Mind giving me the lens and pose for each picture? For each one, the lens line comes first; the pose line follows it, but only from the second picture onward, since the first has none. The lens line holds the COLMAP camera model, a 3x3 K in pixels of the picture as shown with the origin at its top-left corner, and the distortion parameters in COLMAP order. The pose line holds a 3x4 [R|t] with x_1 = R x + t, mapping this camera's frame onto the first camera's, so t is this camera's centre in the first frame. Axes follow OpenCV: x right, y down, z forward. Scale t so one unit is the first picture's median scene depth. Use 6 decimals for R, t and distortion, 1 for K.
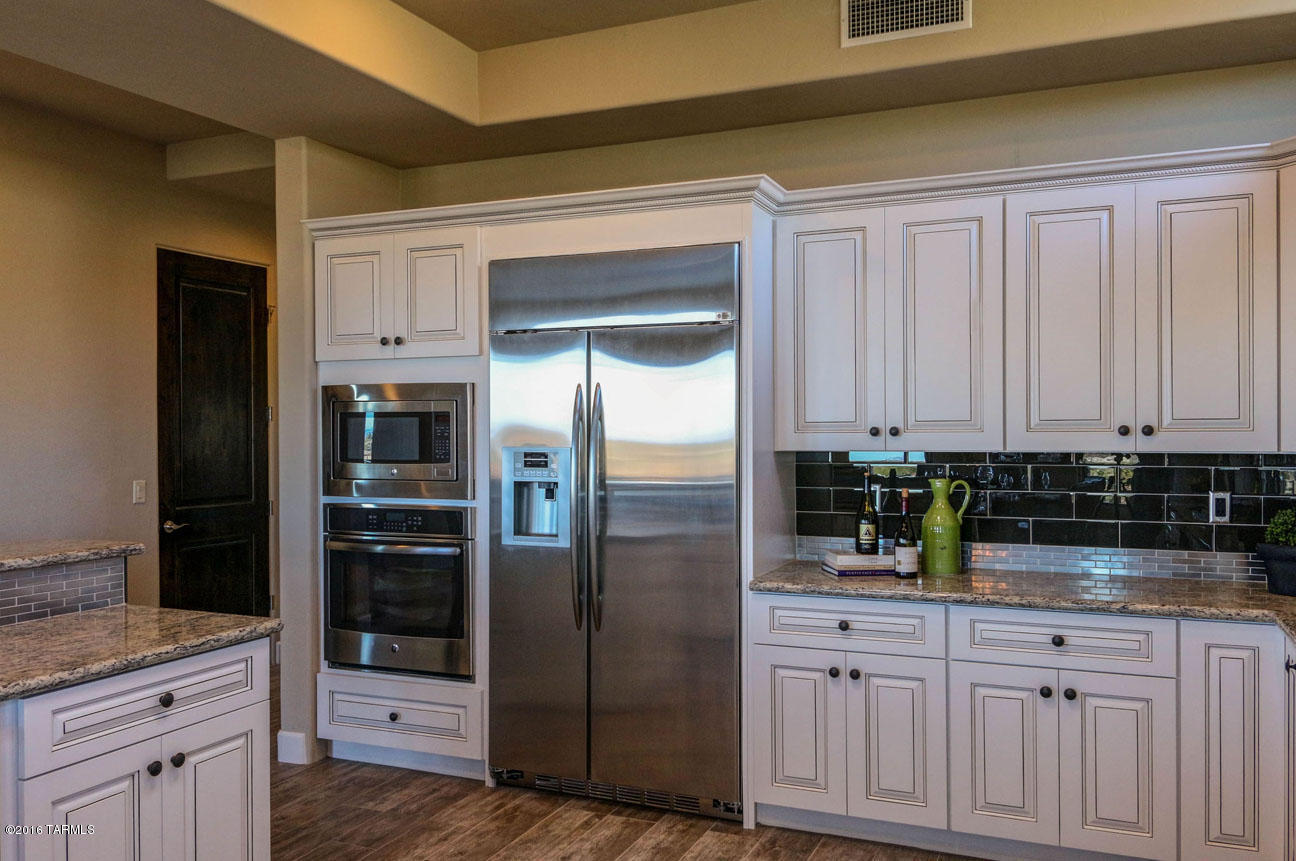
lens RADIAL K [[1056.4, 0, 646.9], [0, 1056.4, 440.8], [0, 0, 1]] dist [0.050943, -0.084105]
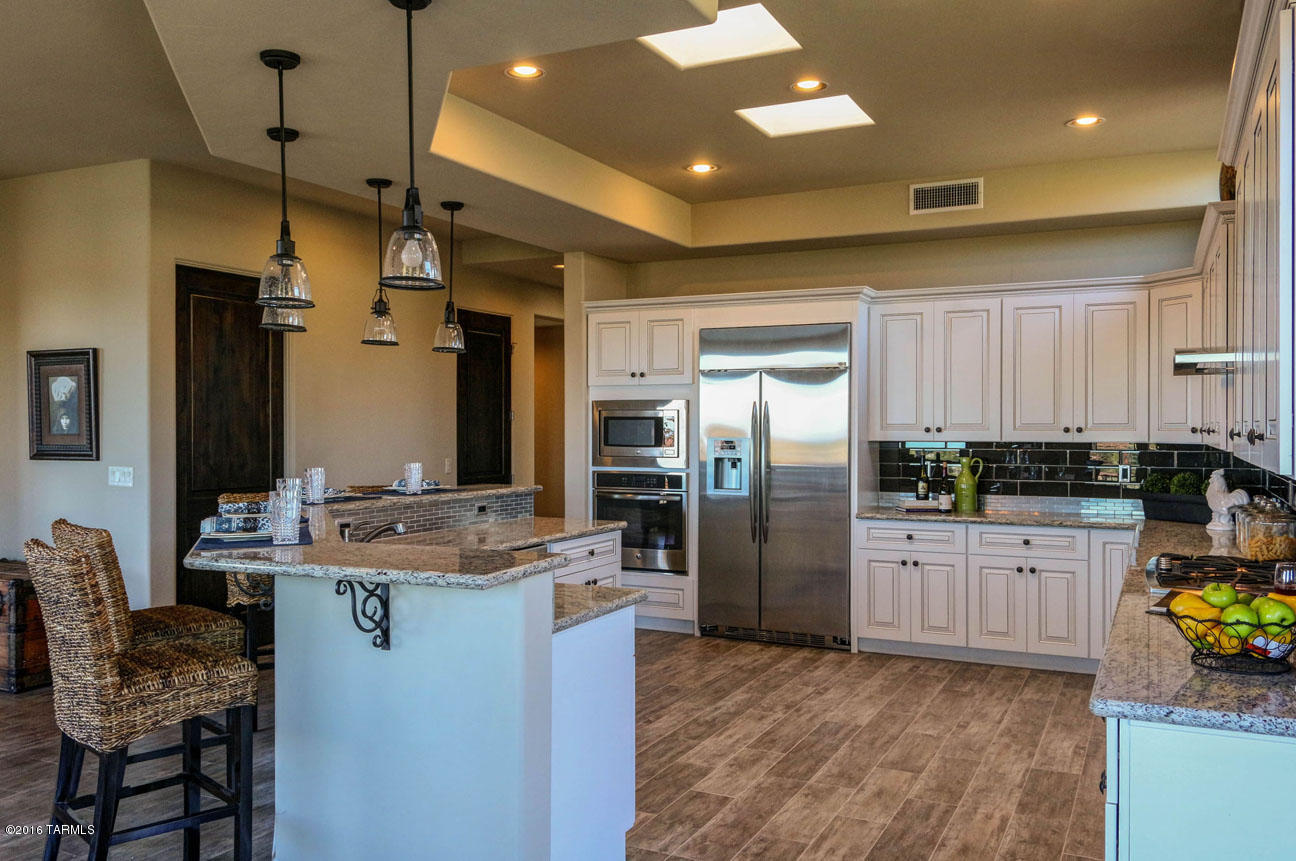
lens RADIAL K [[1056.4, 0, 646.9], [0, 1056.4, 440.8], [0, 0, 1]] dist [0.050943, -0.084105]
pose [[0.999050, 0.006225, -0.043143, -0.175046], [-0.006179, 0.999980, 0.001209, 0.010555], [0.043150, -0.000941, 0.999068, -0.781720]]
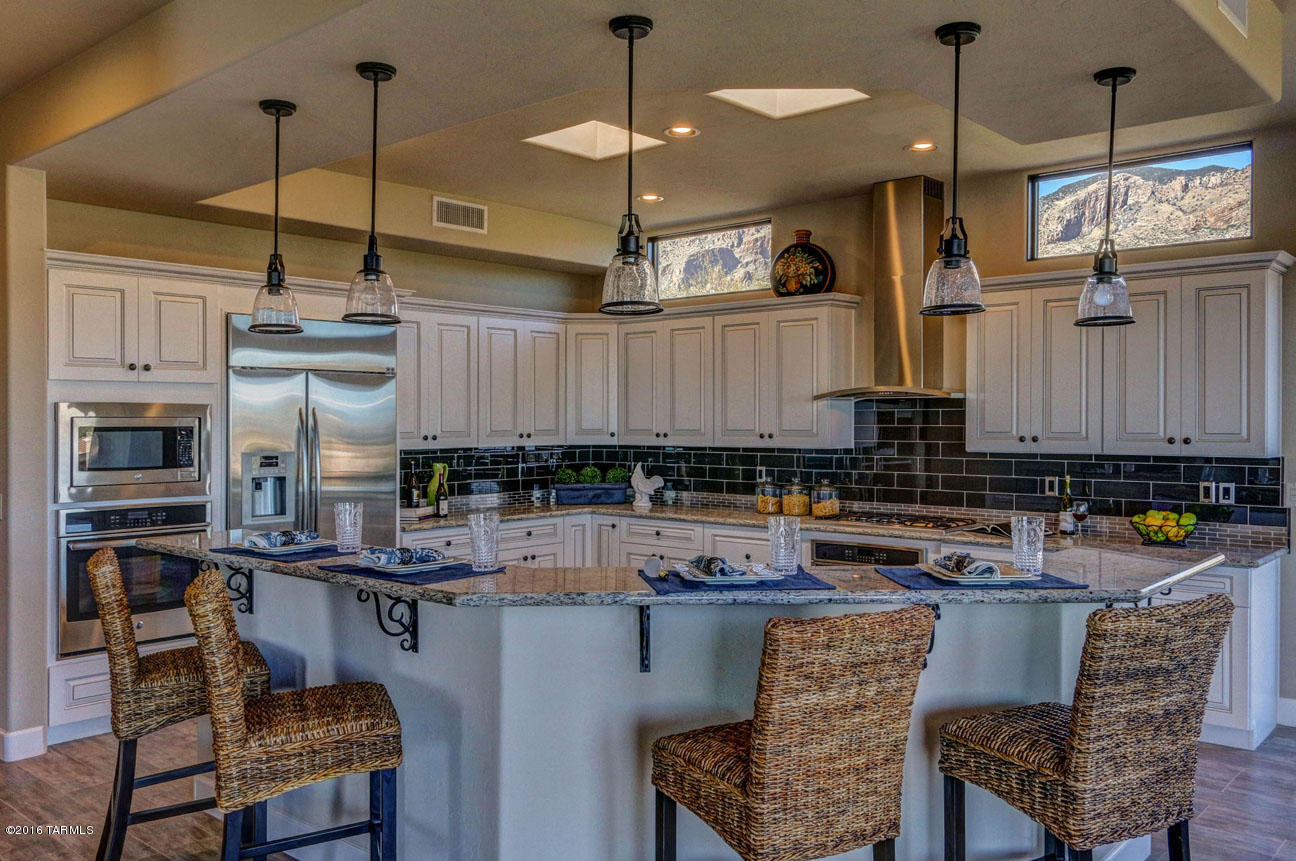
lens RADIAL K [[1056.4, 0, 646.9], [0, 1056.4, 440.8], [0, 0, 1]] dist [0.050943, -0.084105]
pose [[0.299799, -0.016633, 0.953857, -1.385854], [0.014259, 0.999814, 0.012953, -0.021378], [-0.953896, 0.009718, 0.299980, 0.113268]]
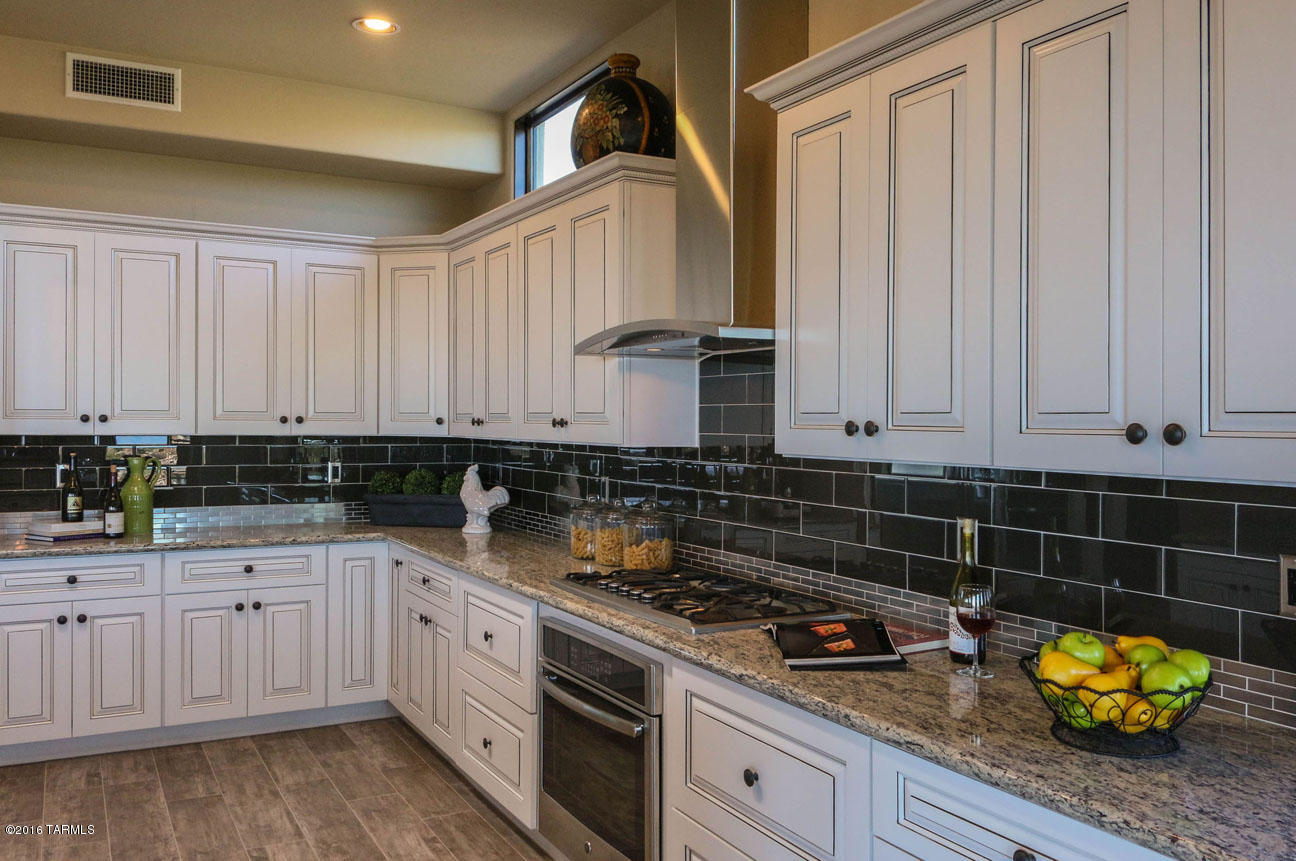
lens RADIAL K [[1063.9, 0, 657.7], [0, 1063.9, 423.6], [0, 0, 1]] dist [0.025105, -0.012151]
pose [[0.611052, 0.007885, 0.791551, -0.350829], [-0.002251, 0.999964, -0.008224, 0.005759], [-0.791587, 0.003243, 0.611048, -0.252792]]
